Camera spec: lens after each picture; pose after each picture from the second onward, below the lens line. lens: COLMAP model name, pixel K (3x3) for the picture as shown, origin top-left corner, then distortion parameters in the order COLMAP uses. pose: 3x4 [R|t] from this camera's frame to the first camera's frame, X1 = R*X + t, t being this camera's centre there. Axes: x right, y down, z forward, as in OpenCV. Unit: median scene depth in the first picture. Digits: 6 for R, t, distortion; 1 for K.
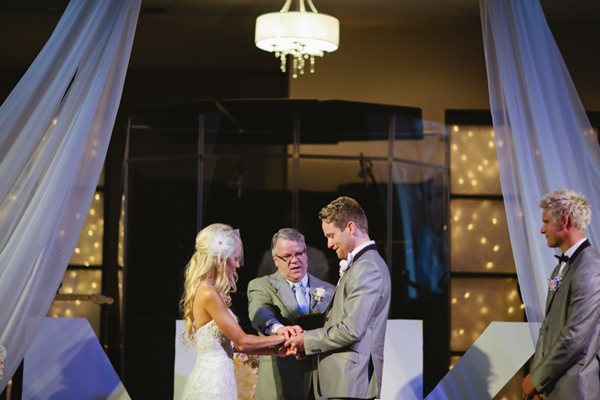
lens RADIAL K [[1457.6, 0, 300.0], [0, 1457.6, 200.0], [0, 0, 1]] dist [0.028859, 0.517907]
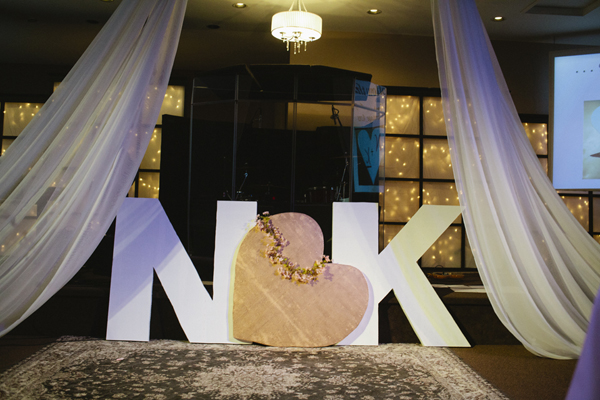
lens RADIAL K [[608.9, 0, 300.0], [0, 608.9, 200.0], [0, 0, 1]] dist [-0.002999, -0.000309]
pose [[0.999693, 0.013420, 0.020820, -0.007986], [-0.014988, 0.996916, 0.077037, 0.021161], [-0.019722, -0.077326, 0.996811, 0.256918]]
